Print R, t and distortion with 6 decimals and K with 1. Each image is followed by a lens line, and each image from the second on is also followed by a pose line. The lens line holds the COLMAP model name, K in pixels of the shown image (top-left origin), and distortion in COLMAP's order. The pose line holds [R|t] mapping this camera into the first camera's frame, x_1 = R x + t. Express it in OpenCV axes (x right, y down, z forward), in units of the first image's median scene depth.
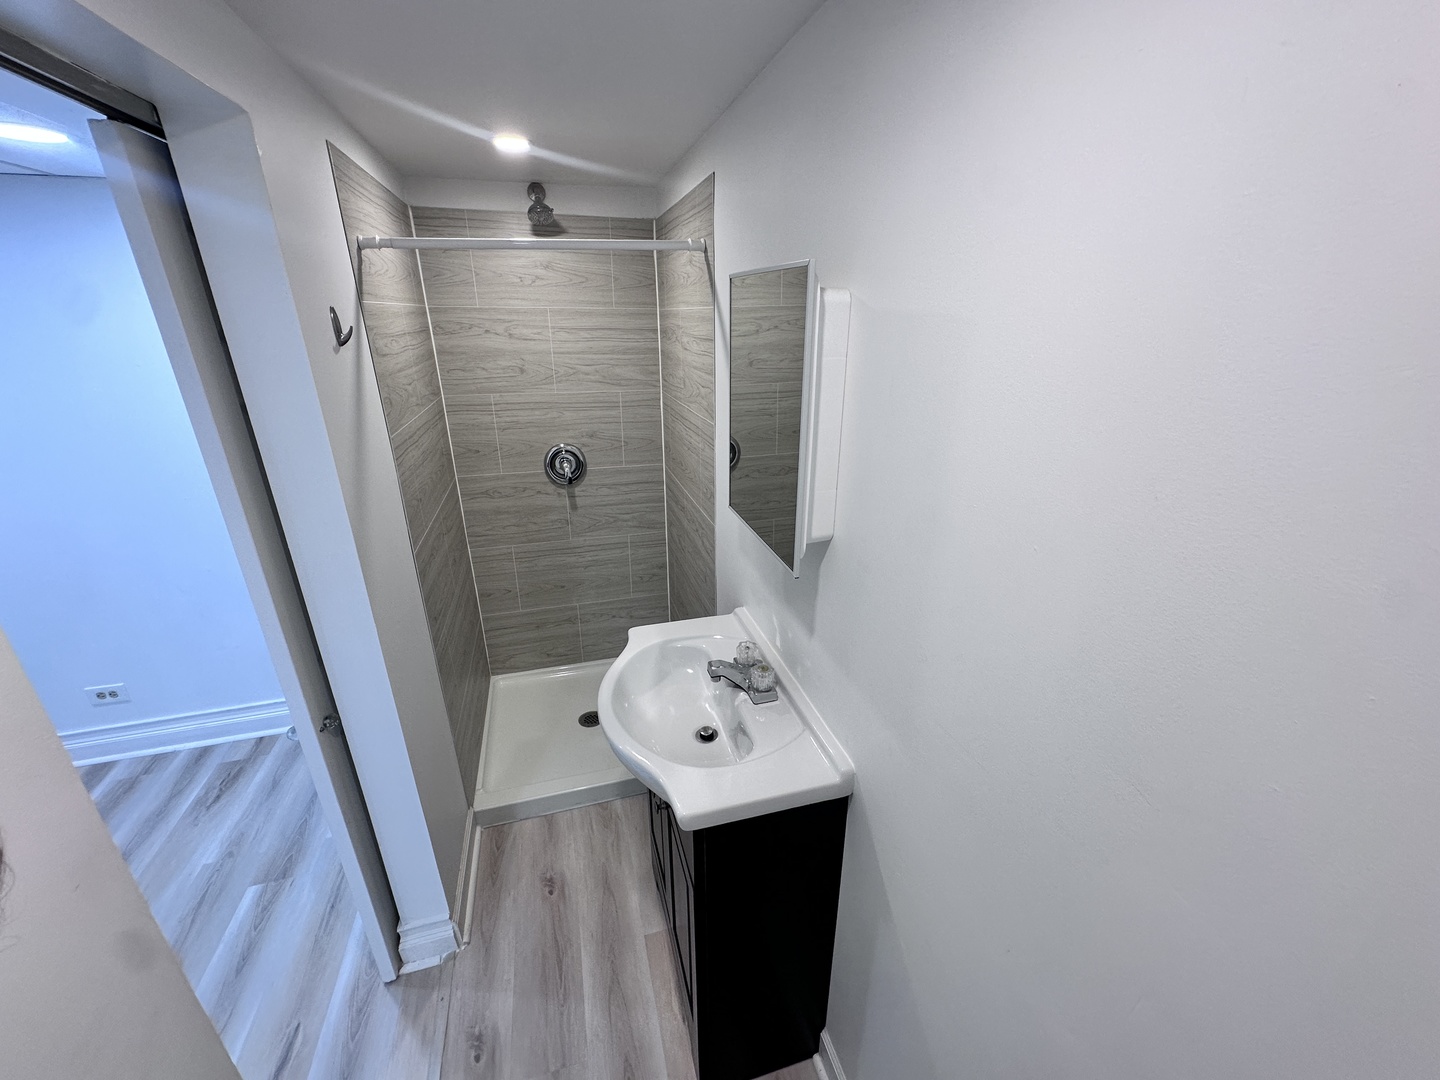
lens RADIAL K [[576.4, 0, 721.8], [0, 576.4, 540.3], [0, 0, 1]] dist [-0.007717, 0.000865]
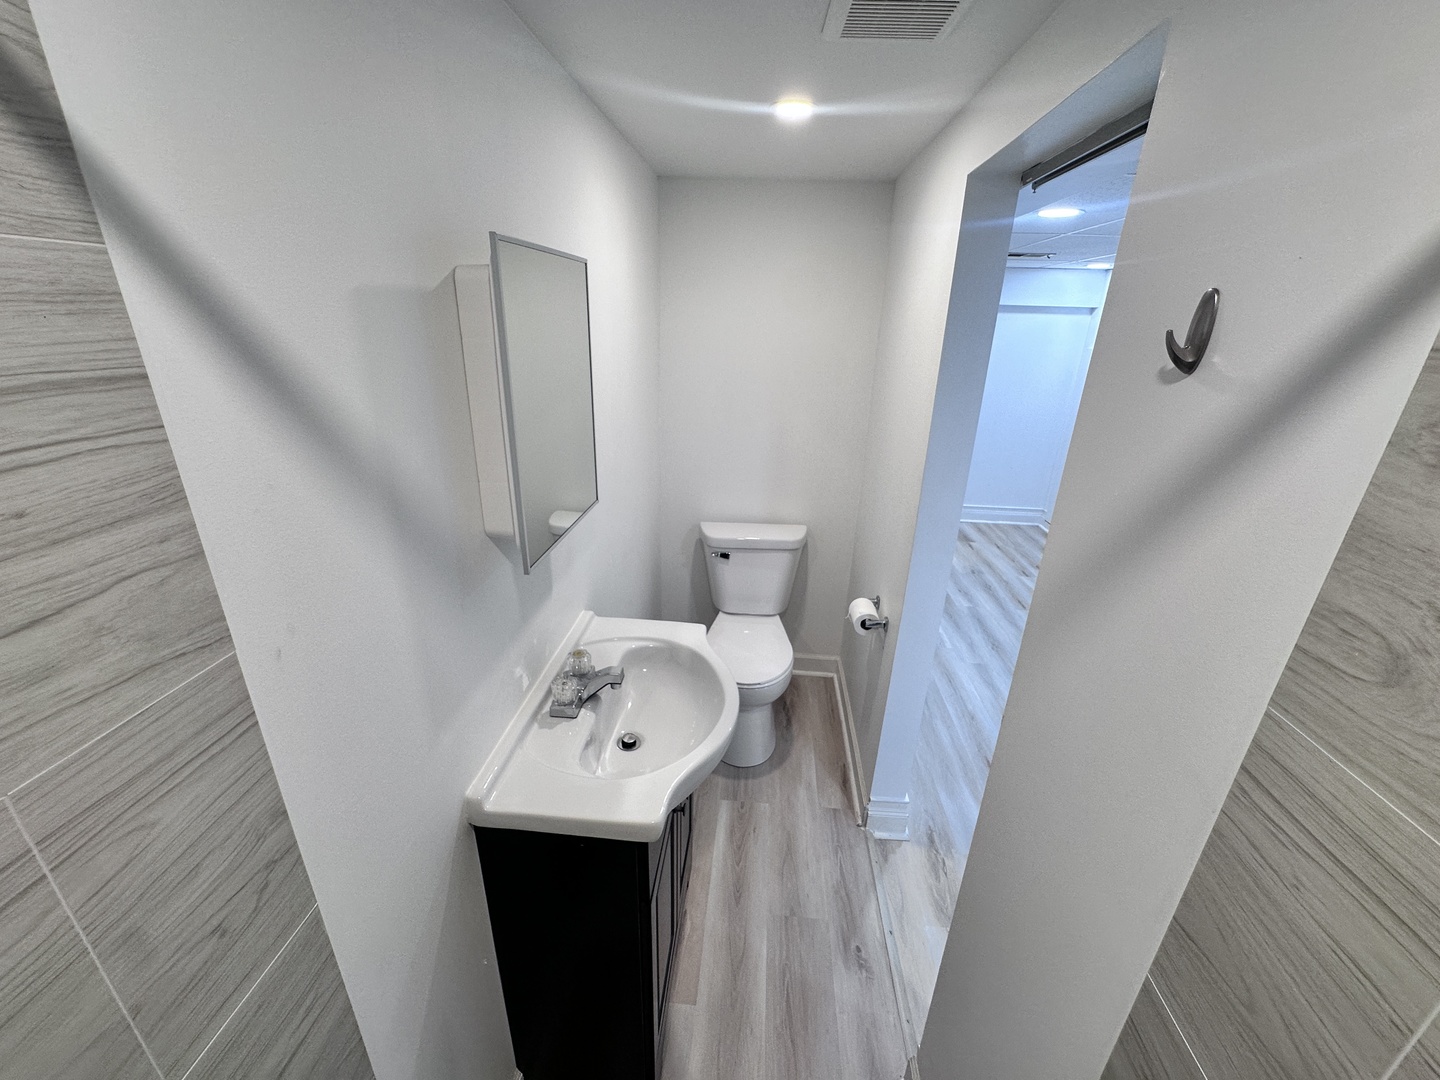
lens RADIAL K [[576.4, 0, 717.3], [0, 576.4, 537.2], [0, 0, 1]] dist [-0.007717, 0.000865]
pose [[-0.929234, -0.155276, 0.335280, -0.359453], [0.112087, 0.746191, 0.656228, -0.442460], [-0.352079, 0.647371, -0.675982, 1.148552]]
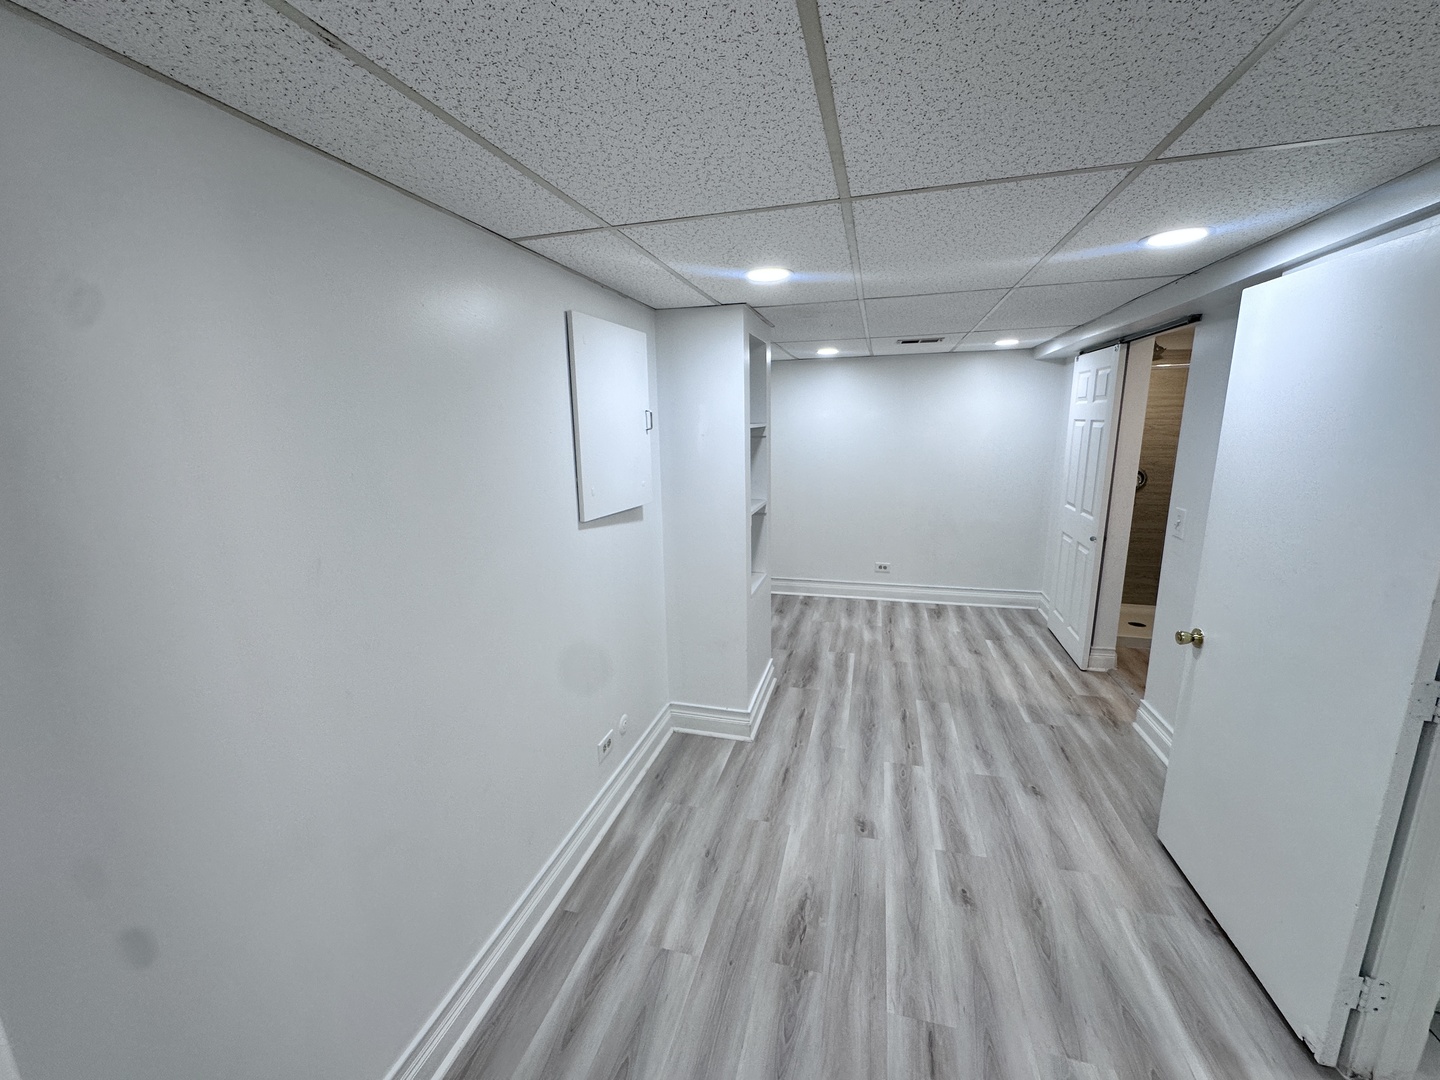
lens RADIAL K [[576.4, 0, 716.7], [0, 576.4, 548.1], [0, 0, 1]] dist [-0.007717, 0.000865]
pose [[0.849468, 0.098639, -0.518338, -0.658299], [-0.176229, 0.978997, -0.102509, 0.754398], [0.497340, 0.178425, 0.849010, -1.723526]]
